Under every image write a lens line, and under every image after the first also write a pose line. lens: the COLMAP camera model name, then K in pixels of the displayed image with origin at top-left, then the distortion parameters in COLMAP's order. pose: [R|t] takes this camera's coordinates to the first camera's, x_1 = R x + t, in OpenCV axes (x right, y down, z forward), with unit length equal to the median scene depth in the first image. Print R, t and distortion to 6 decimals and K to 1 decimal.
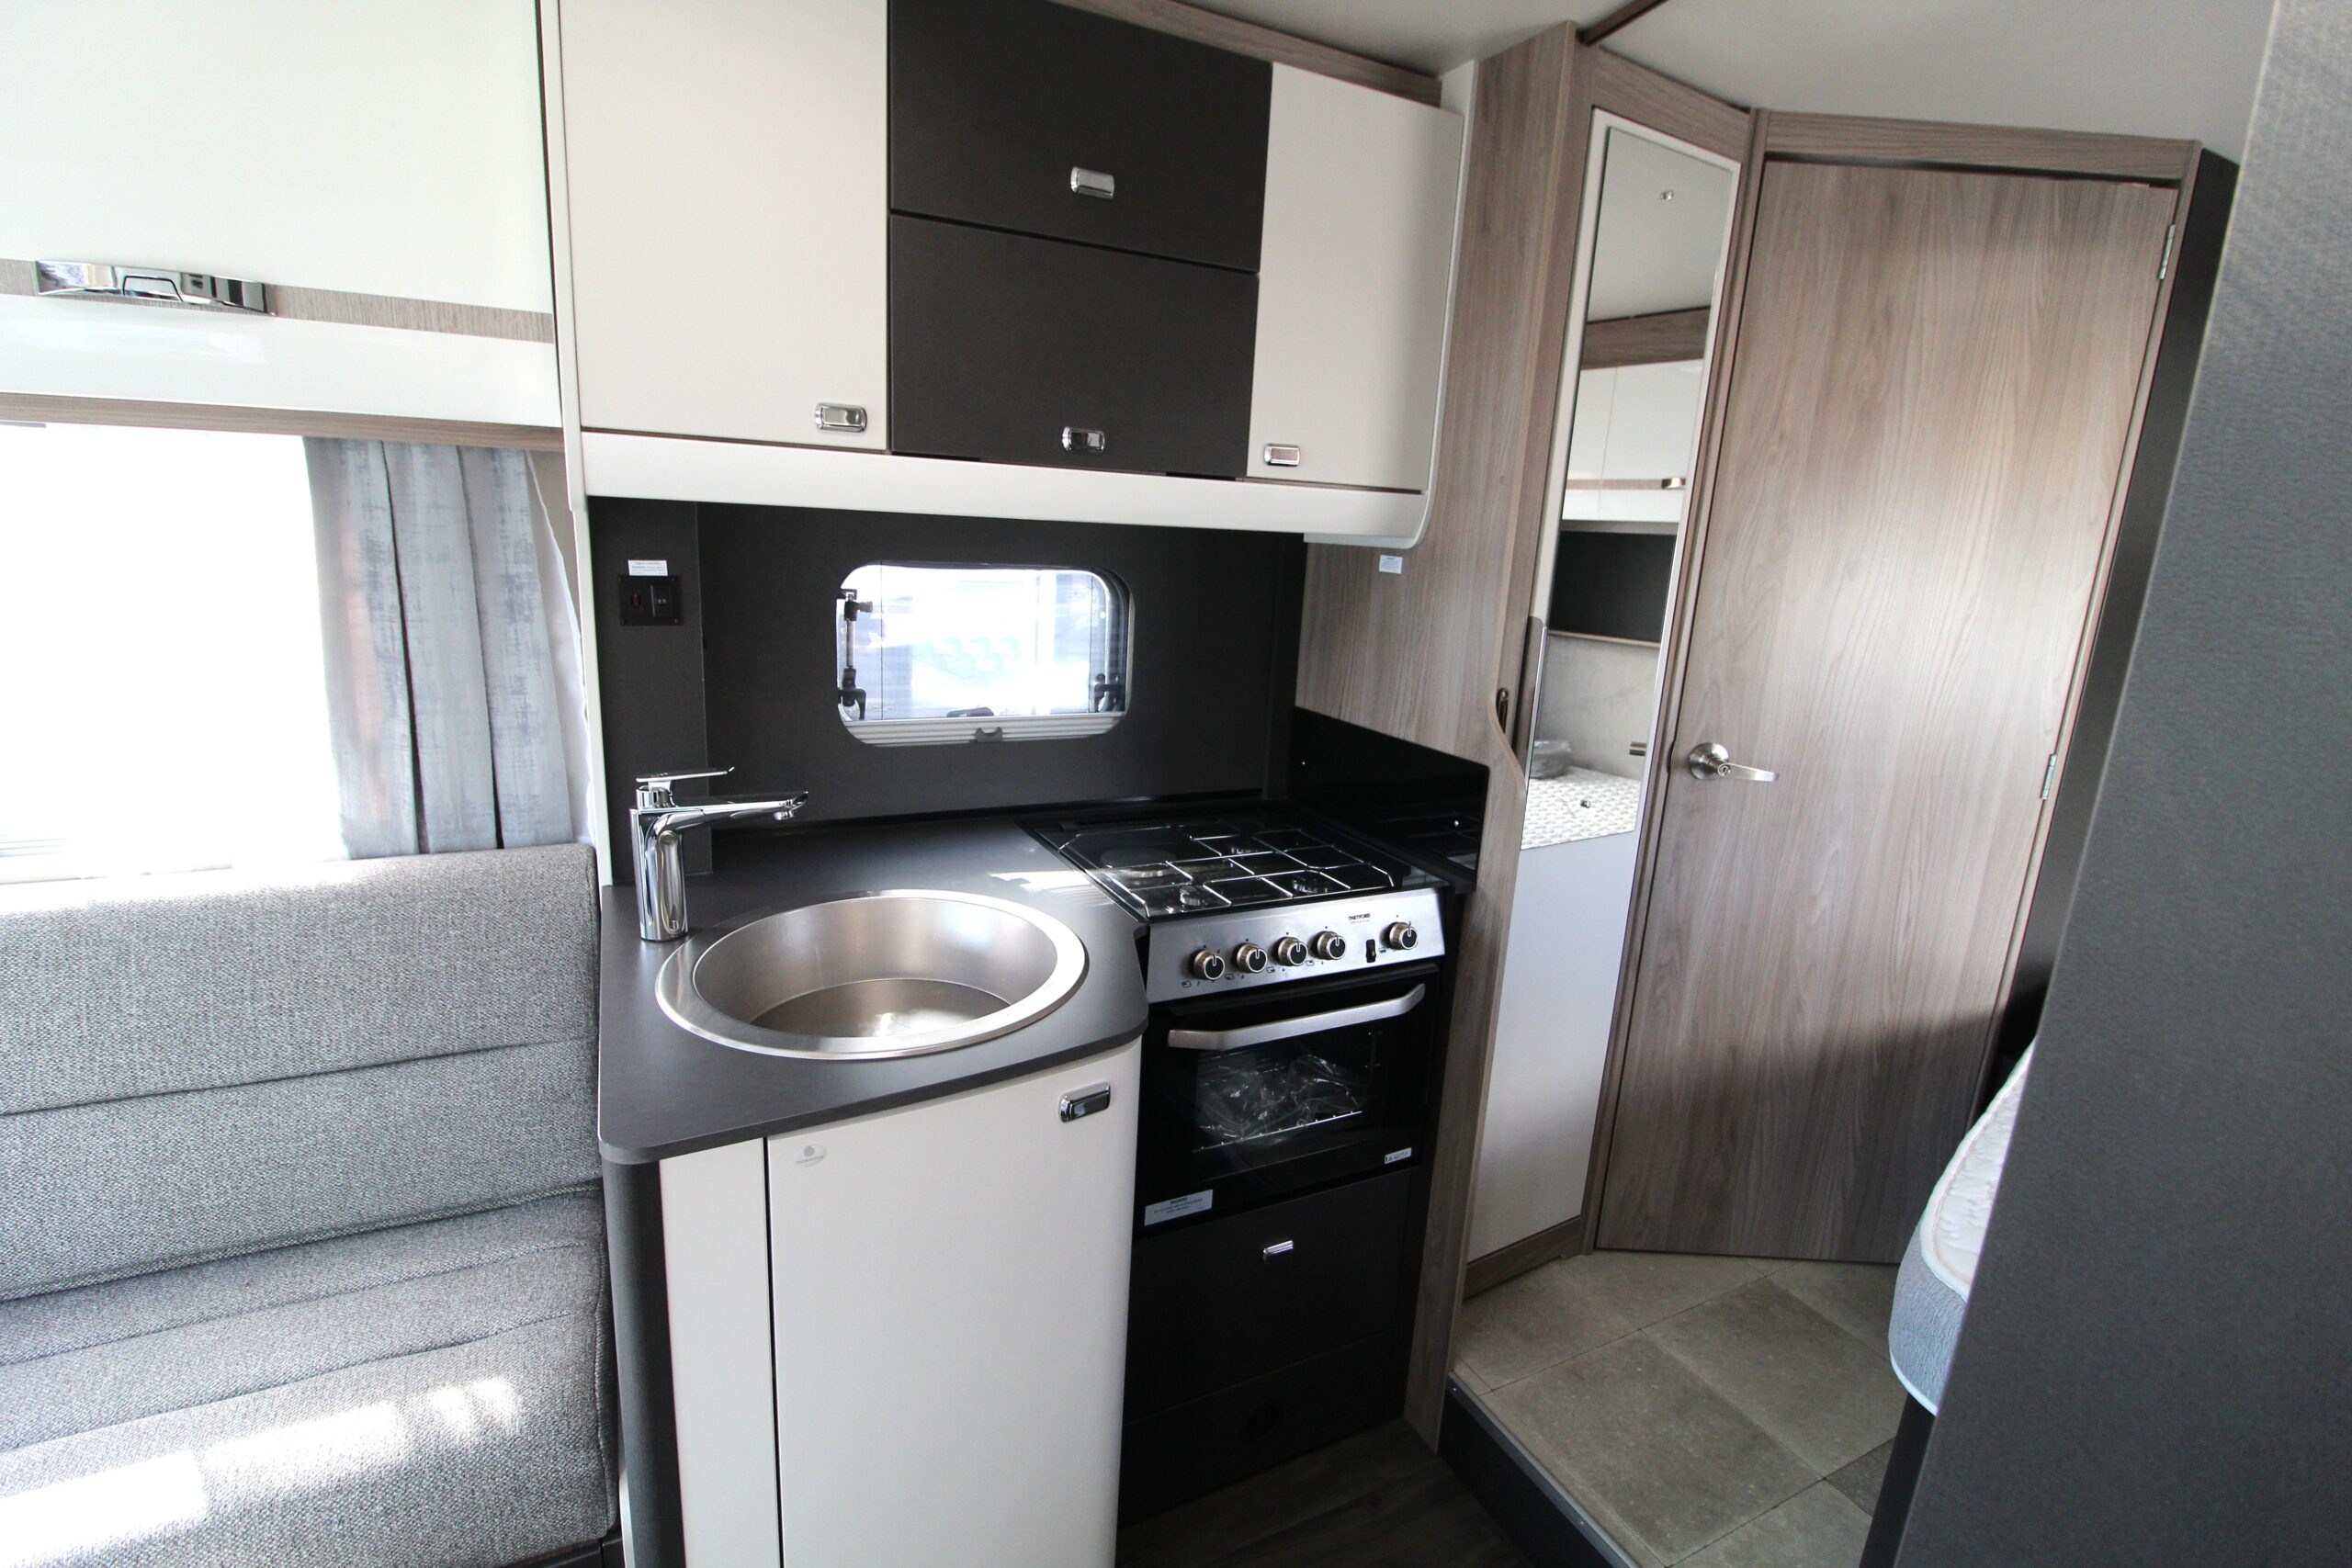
lens RADIAL K [[1087.5, 0, 1173.5], [0, 1087.5, 772.9], [0, 0, 1]] dist [-0.003805, -0.011102]
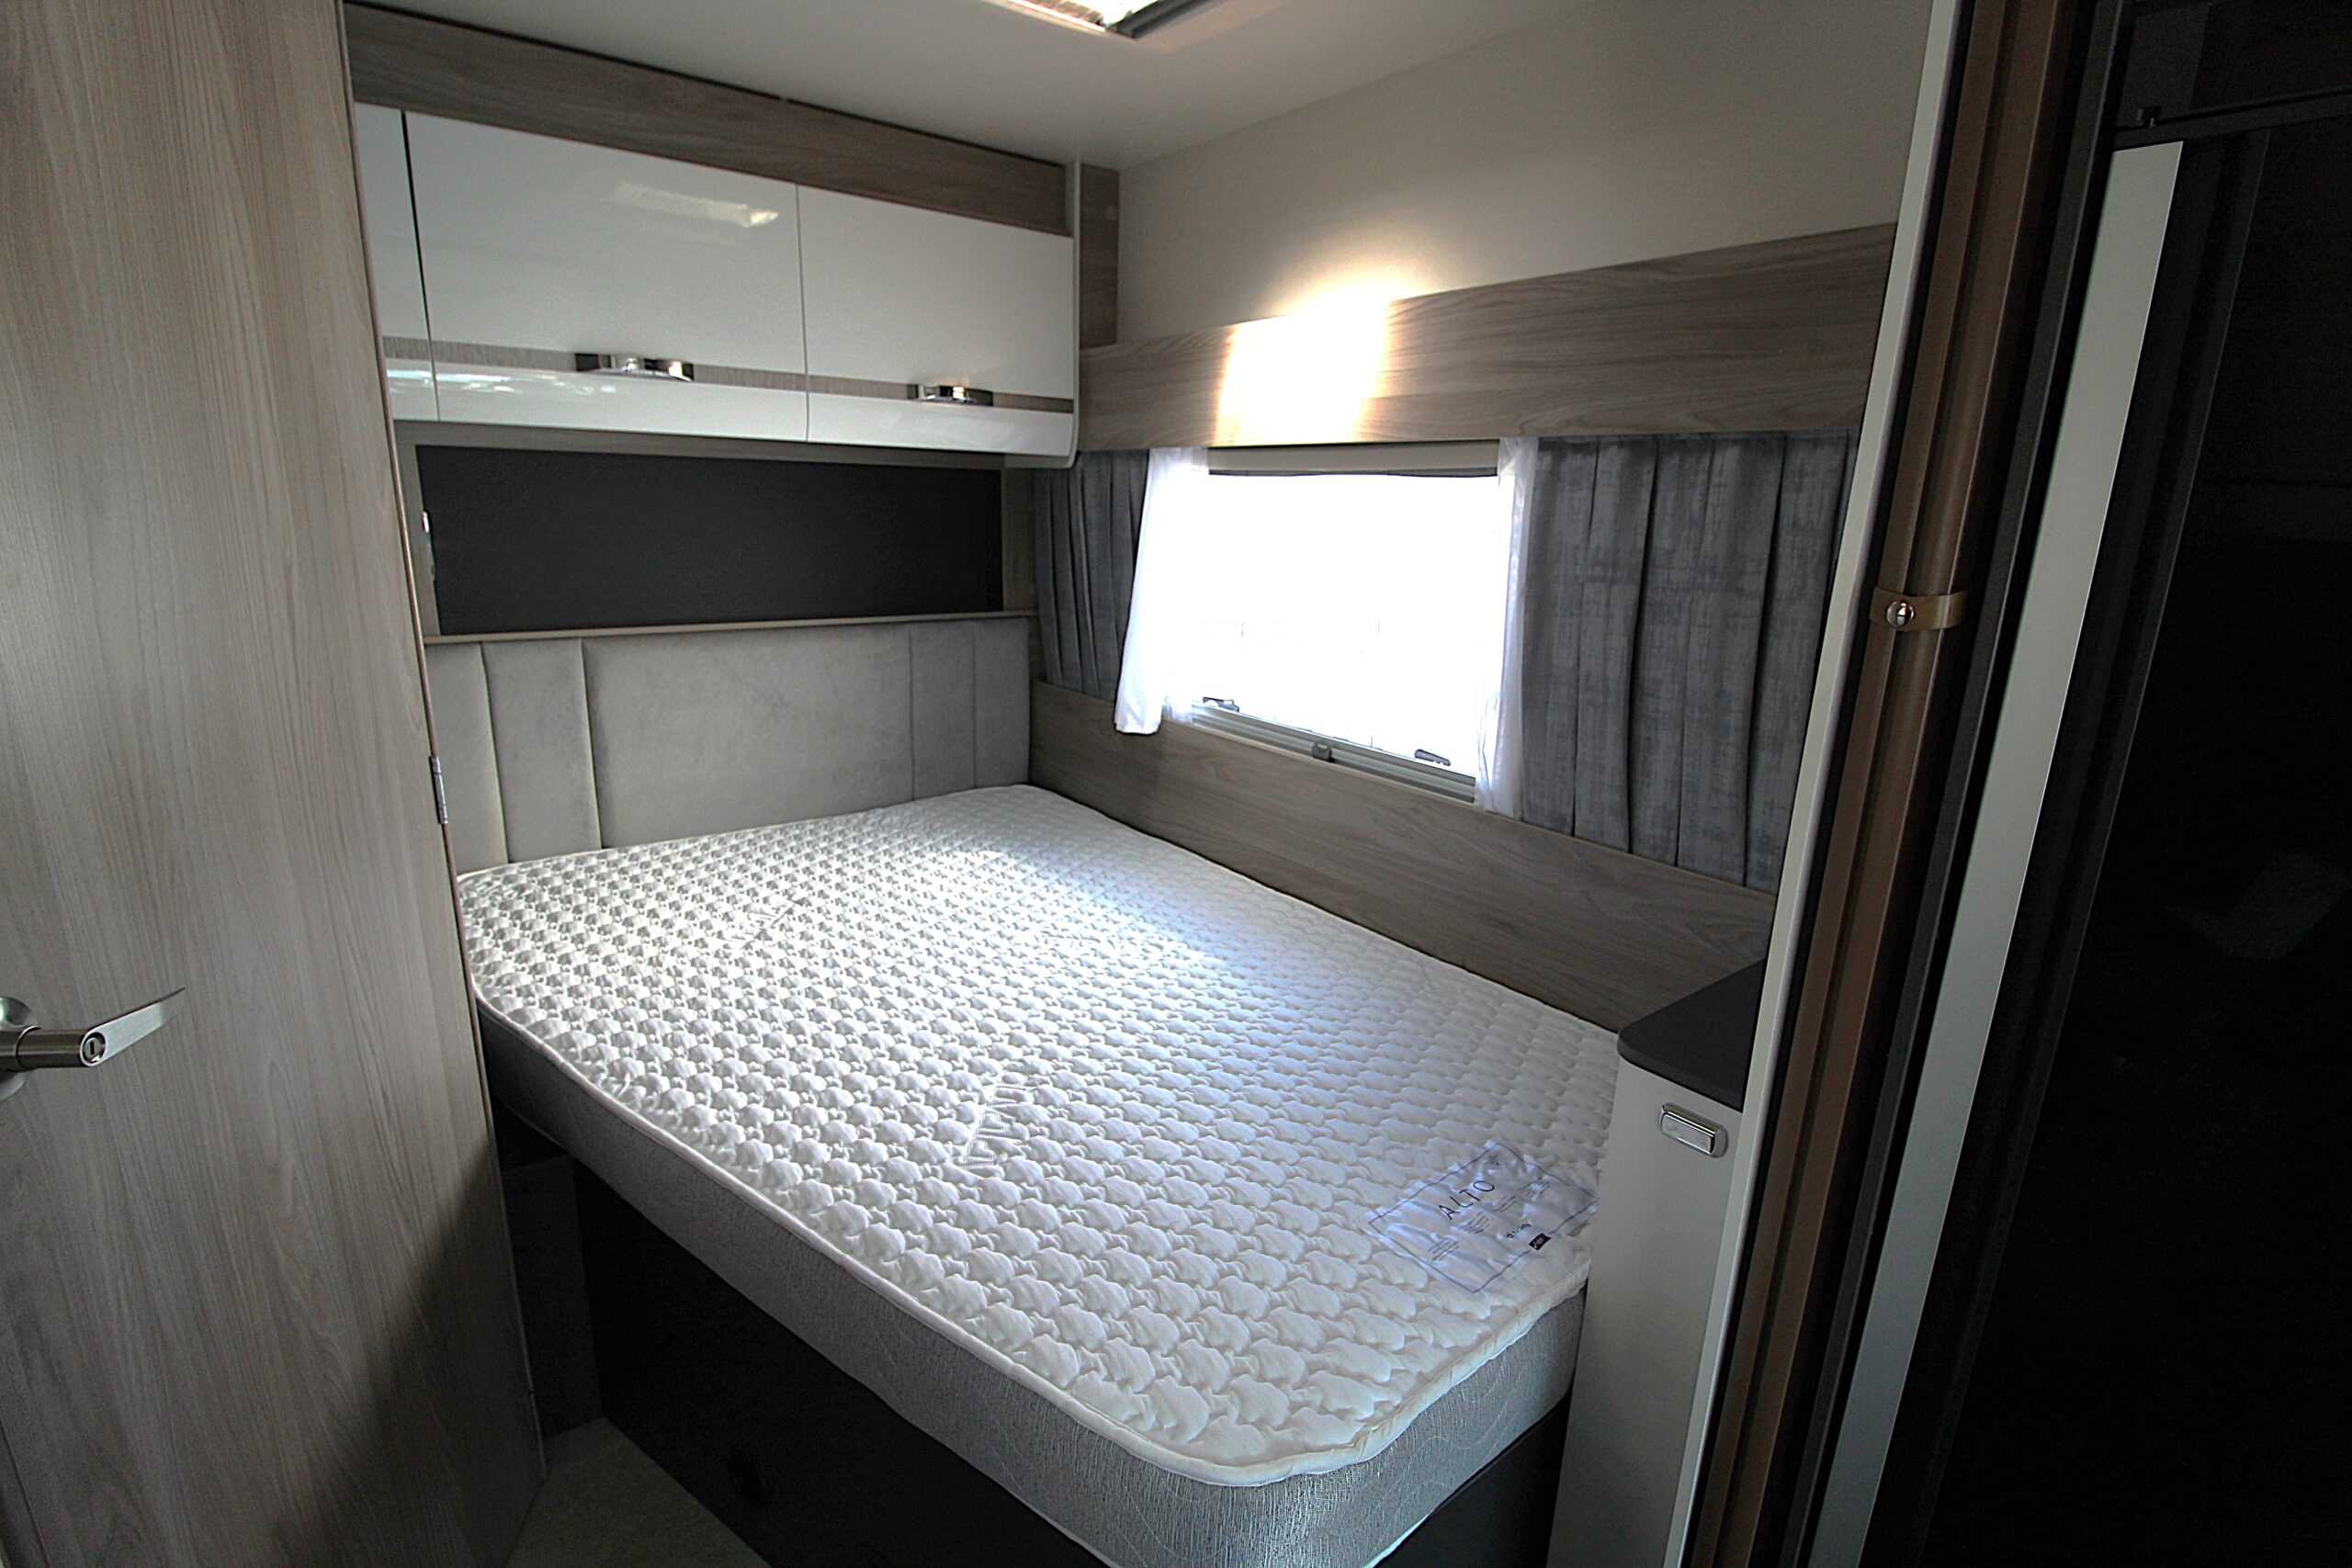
lens RADIAL K [[1087.5, 0, 1178.3], [0, 1087.5, 774.6], [0, 0, 1]] dist [-0.003805, -0.011102]
pose [[-0.183466, -0.301365, 0.935692, 0.129455], [0.184974, 0.924262, 0.333952, -0.155827], [-0.965466, 0.234347, -0.113826, 0.704954]]
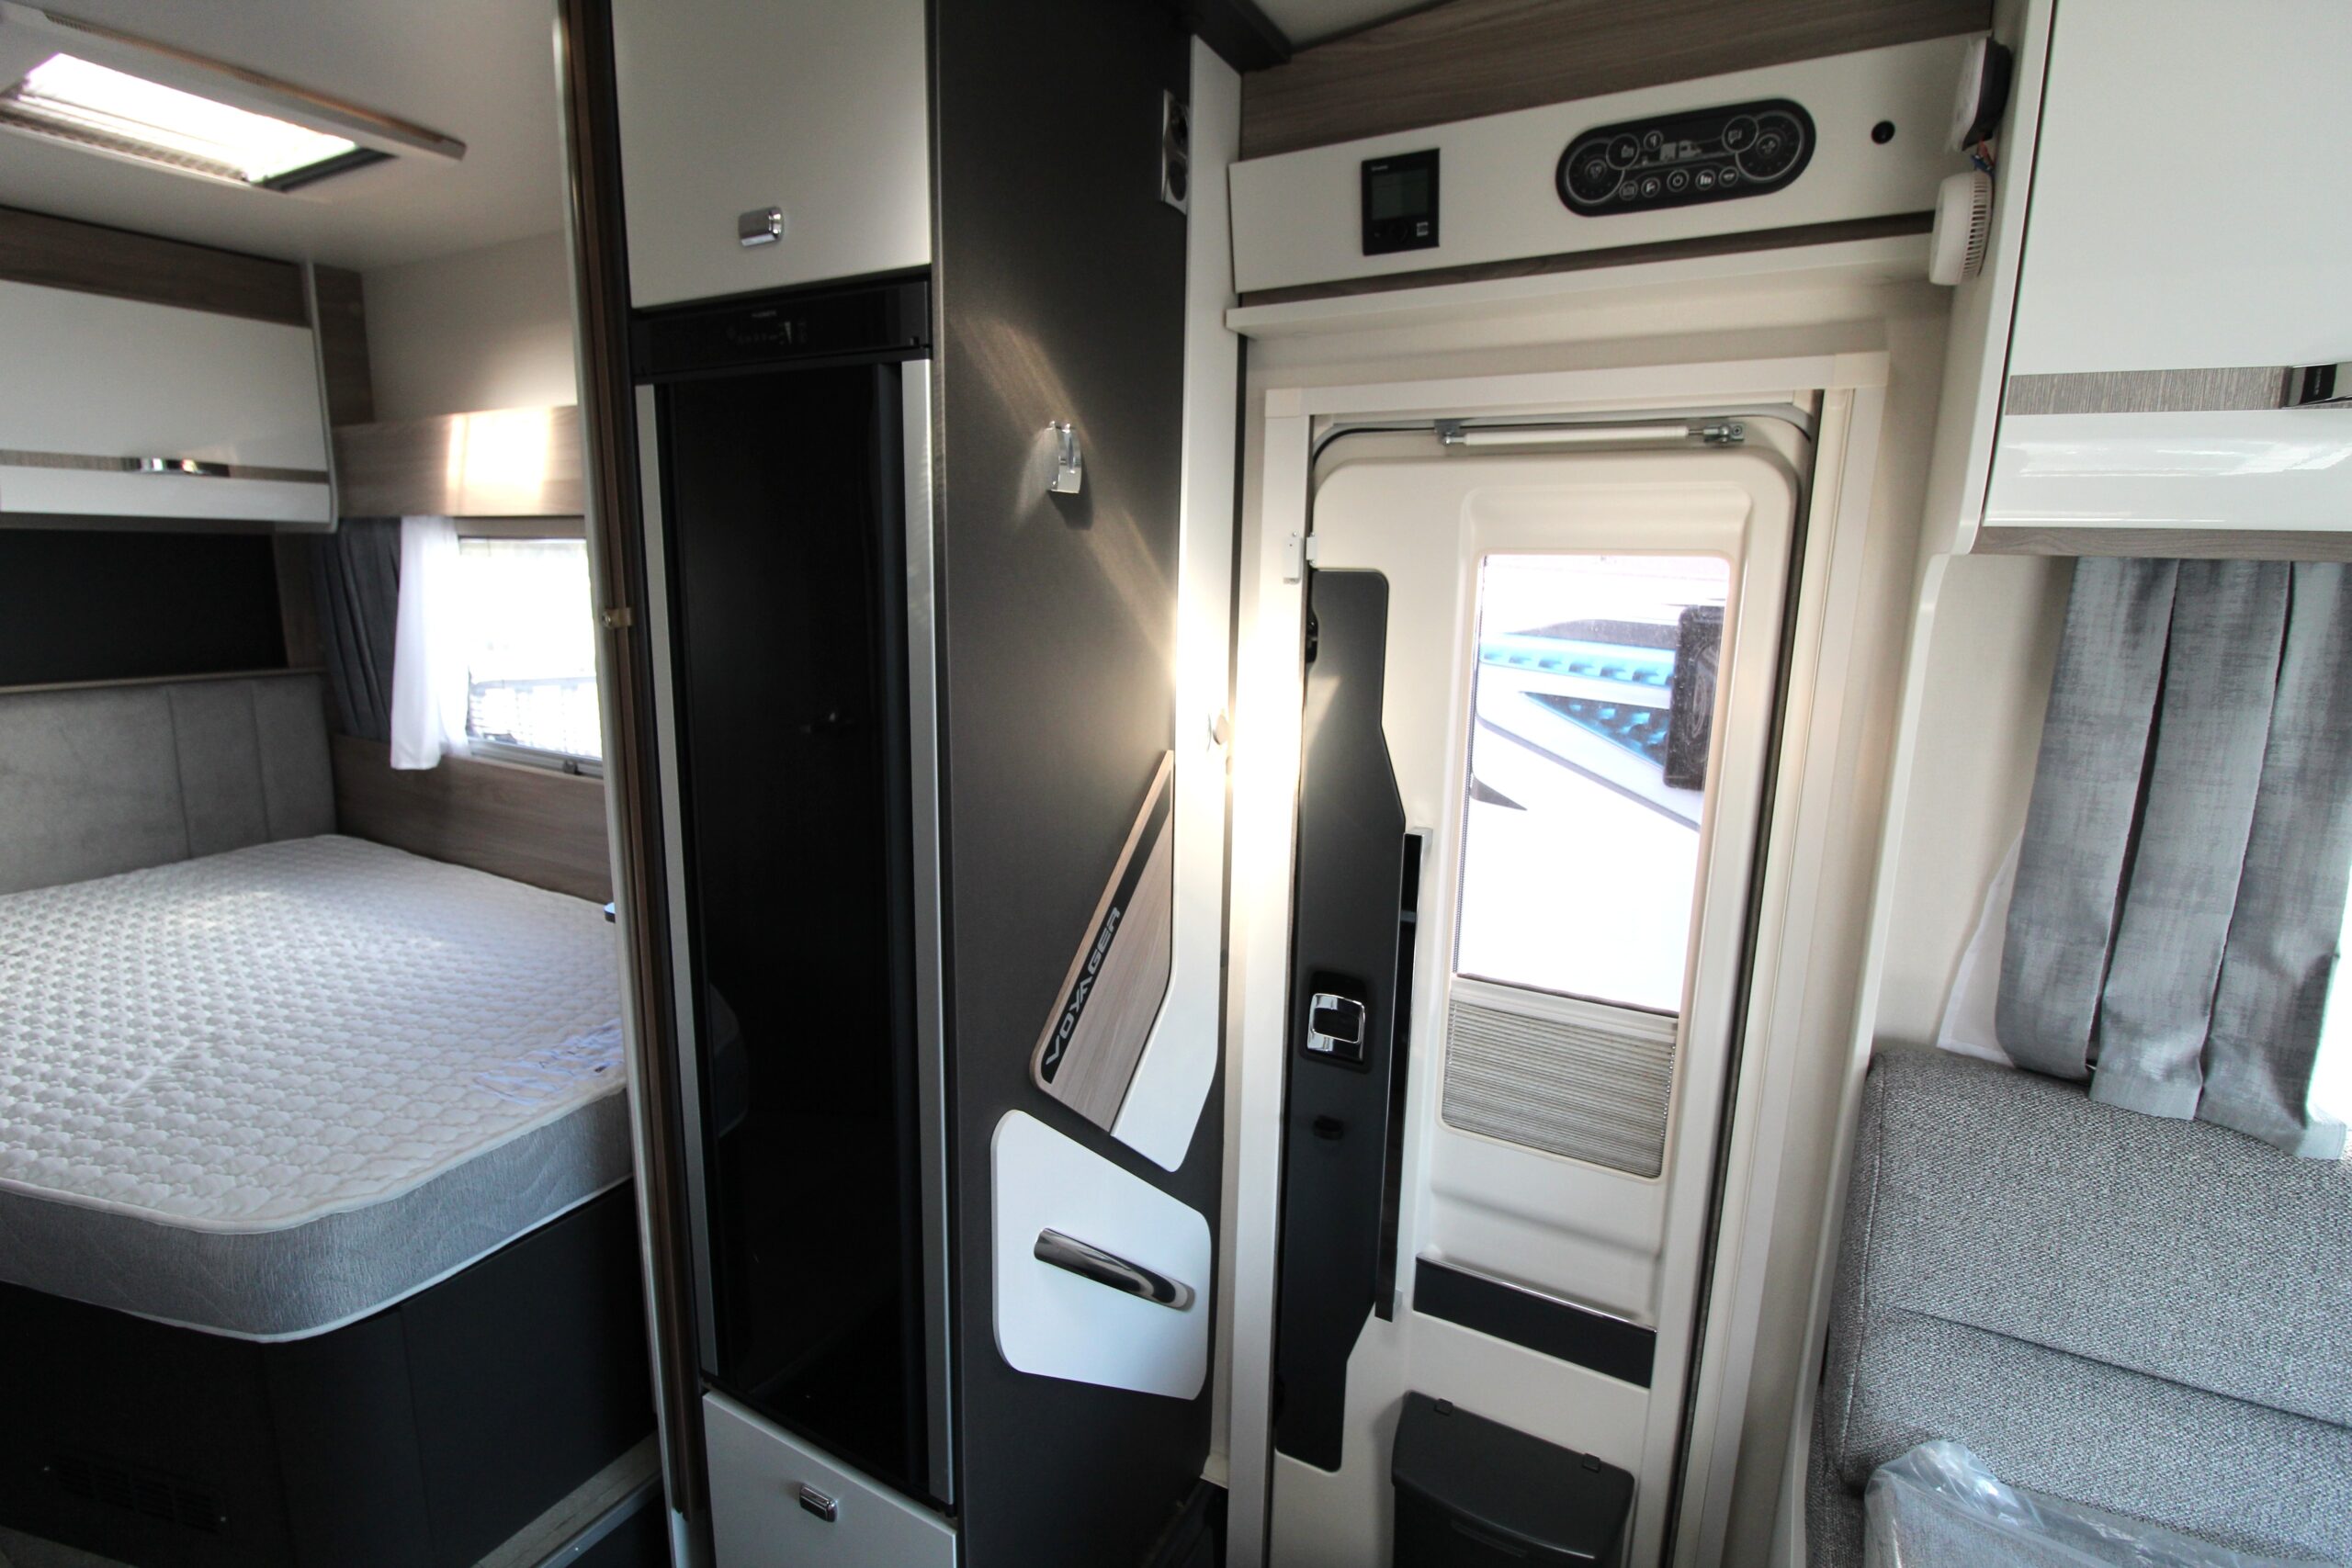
lens RADIAL K [[1087.5, 0, 1174.8], [0, 1087.5, 773.5], [0, 0, 1]] dist [-0.003805, -0.011102]
pose [[-0.559034, -0.220056, 0.799410, -0.359561], [0.135617, 0.926887, 0.349985, -0.136451], [-0.817979, 0.304067, -0.488317, 0.462209]]
